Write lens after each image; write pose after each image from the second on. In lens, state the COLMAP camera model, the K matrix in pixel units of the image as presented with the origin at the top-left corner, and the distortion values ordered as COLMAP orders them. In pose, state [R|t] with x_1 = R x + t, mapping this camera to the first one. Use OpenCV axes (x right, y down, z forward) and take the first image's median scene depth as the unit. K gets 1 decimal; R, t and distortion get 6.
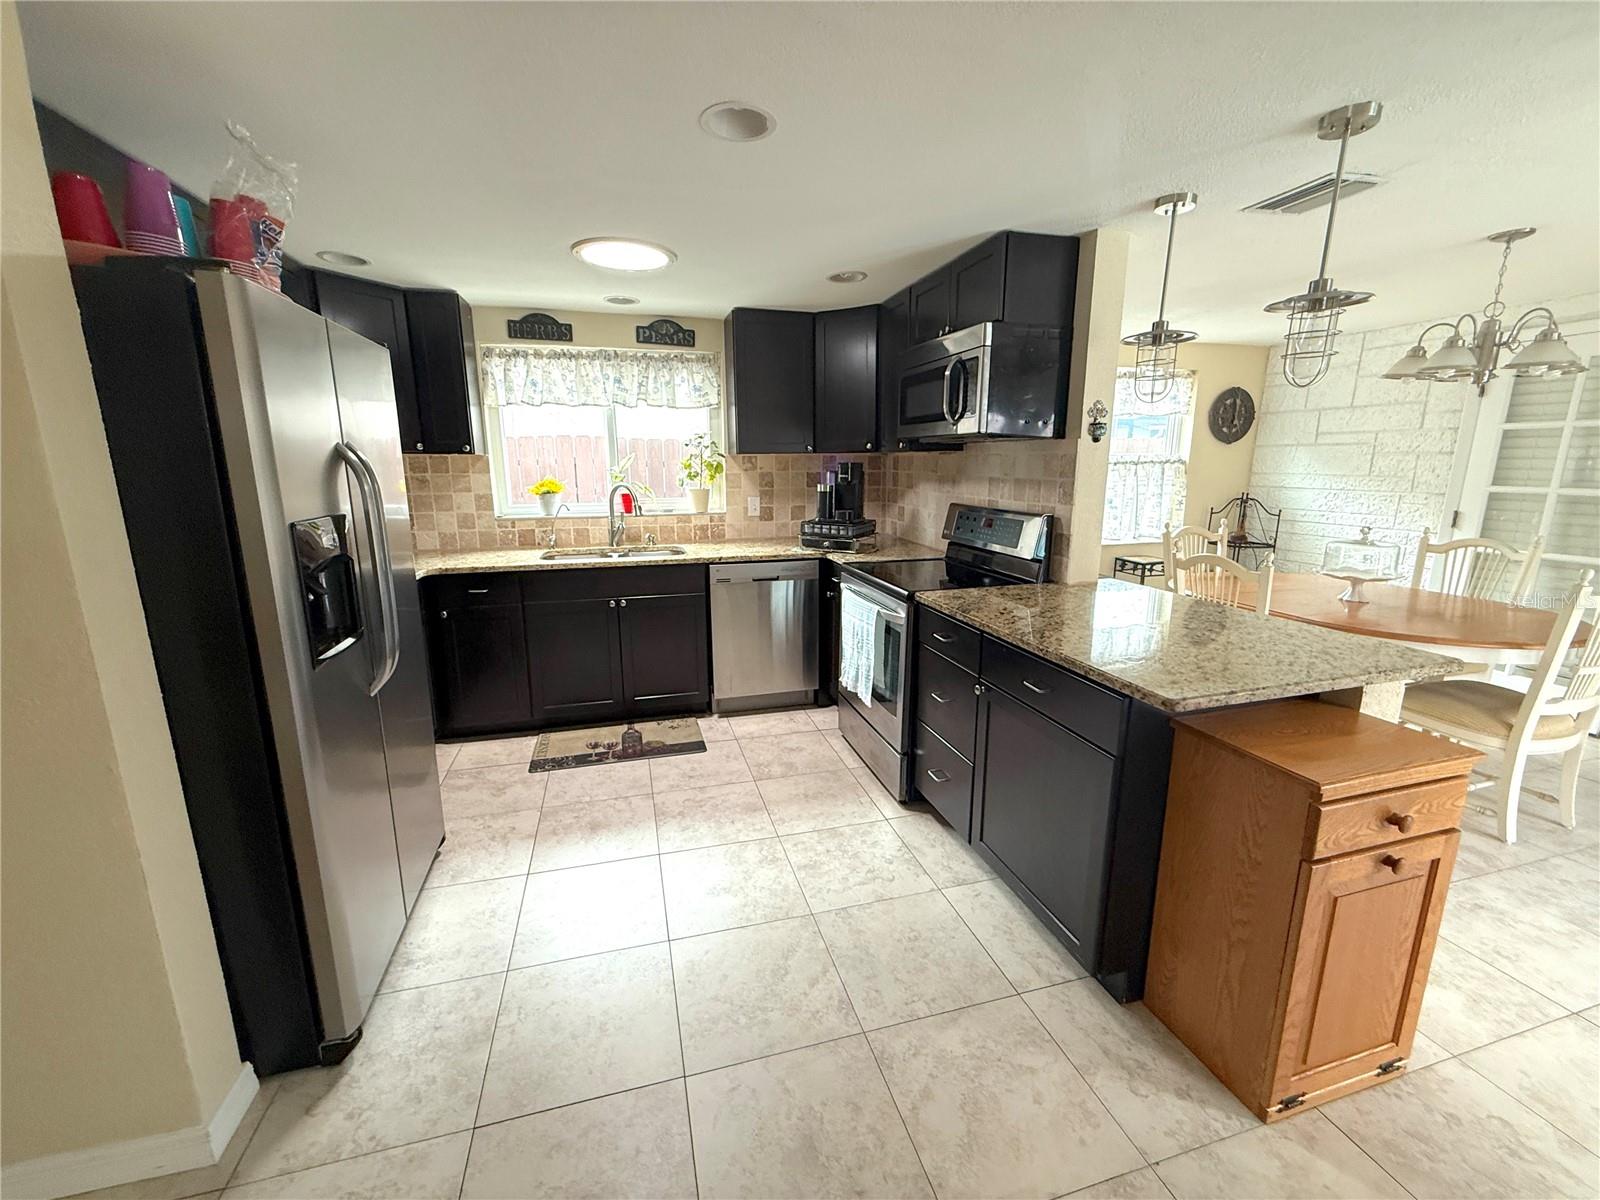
lens RADIAL K [[638.8, 0, 794.2], [0, 638.8, 598.8], [0, 0, 1]] dist [0.000545, -0.000120]
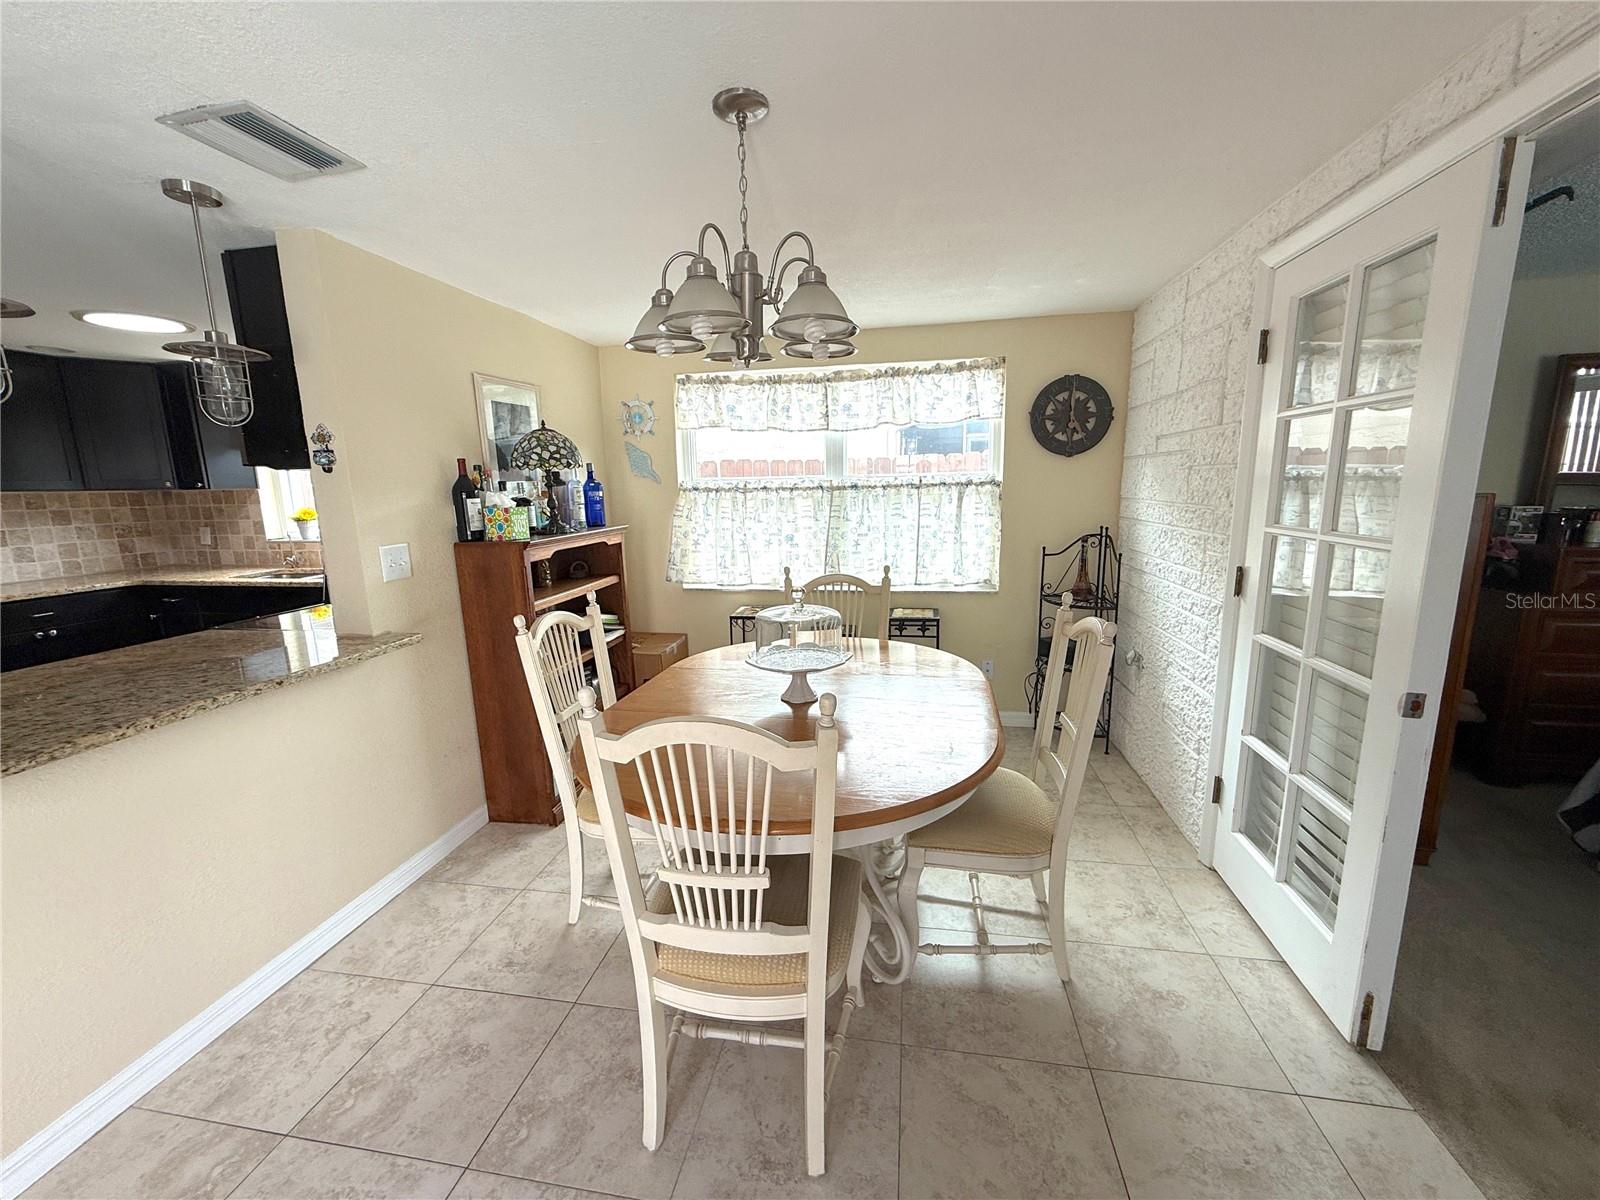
lens RADIAL K [[638.8, 0, 797.5], [0, 638.8, 602.2], [0, 0, 1]] dist [0.000545, -0.000120]
pose [[0.905291, 0.063676, -0.419993, 1.432386], [-0.073420, 0.997276, -0.007057, -0.114722], [0.418400, 0.037224, 0.907500, 0.501227]]
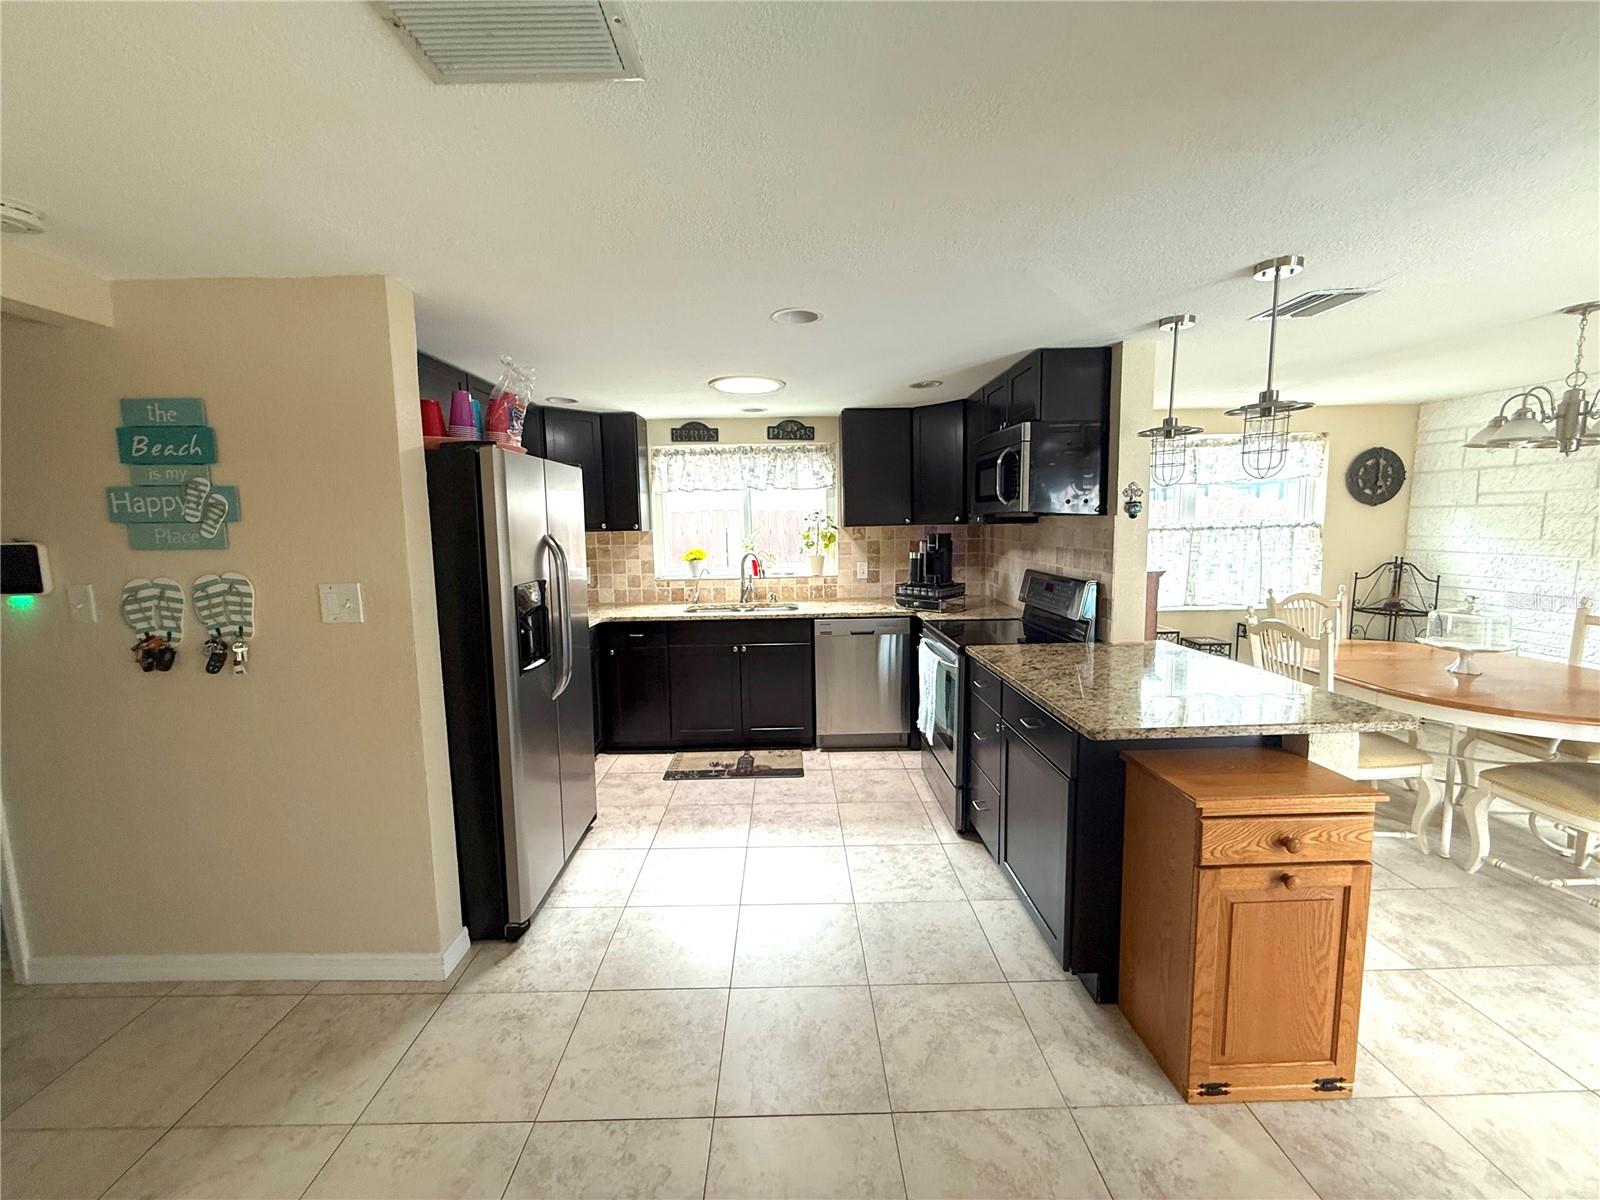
lens RADIAL K [[638.8, 0, 794.8], [0, 638.8, 597.3], [0, 0, 1]] dist [0.000545, -0.000120]
pose [[0.967284, 0.014605, -0.253276, 0.185488], [-0.037850, 0.995476, -0.087148, 0.015258], [0.250858, 0.093884, 0.963461, -0.228786]]
